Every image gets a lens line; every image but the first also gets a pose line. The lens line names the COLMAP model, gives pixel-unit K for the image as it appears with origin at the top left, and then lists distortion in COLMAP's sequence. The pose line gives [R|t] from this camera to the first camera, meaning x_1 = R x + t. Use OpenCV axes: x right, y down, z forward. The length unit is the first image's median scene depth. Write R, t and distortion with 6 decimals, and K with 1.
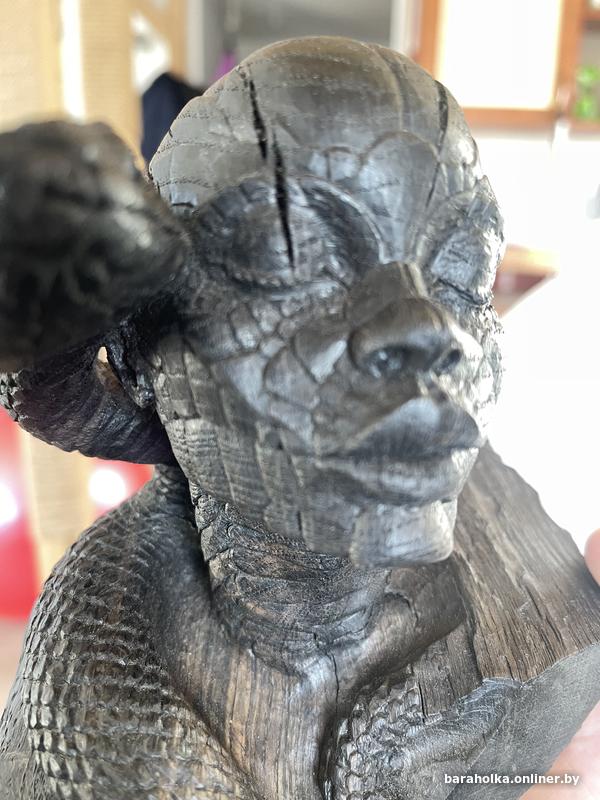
lens RADIAL K [[629.8, 0, 314.2], [0, 629.8, 399.9], [0, 0, 1]] dist [0.005476, -0.078310]
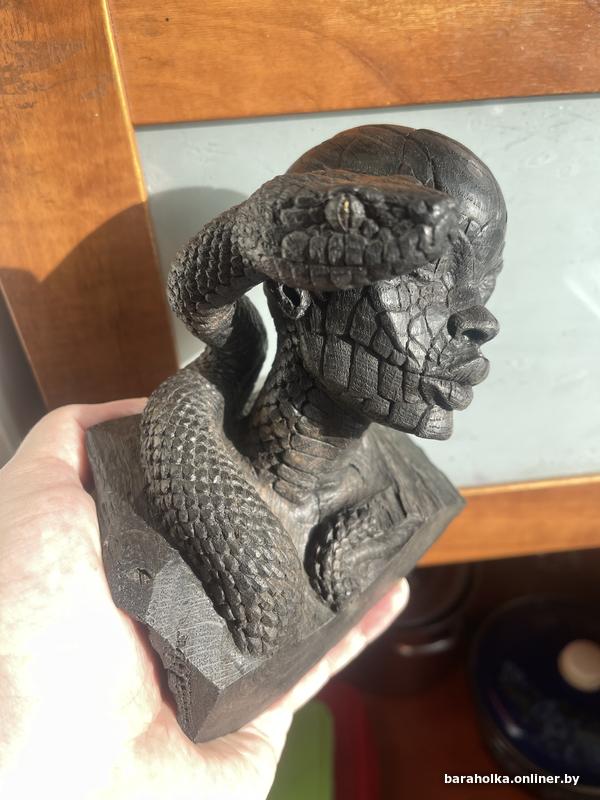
lens RADIAL K [[605.3, 0, 314.0], [0, 605.3, 399.4], [0, 0, 1]] dist [0.006732, 0.003174]
pose [[0.868534, 0.198845, 0.453993, -1.036671], [-0.244329, 0.968733, 0.043128, 0.155394], [-0.431222, -0.148382, 0.889961, -0.466825]]
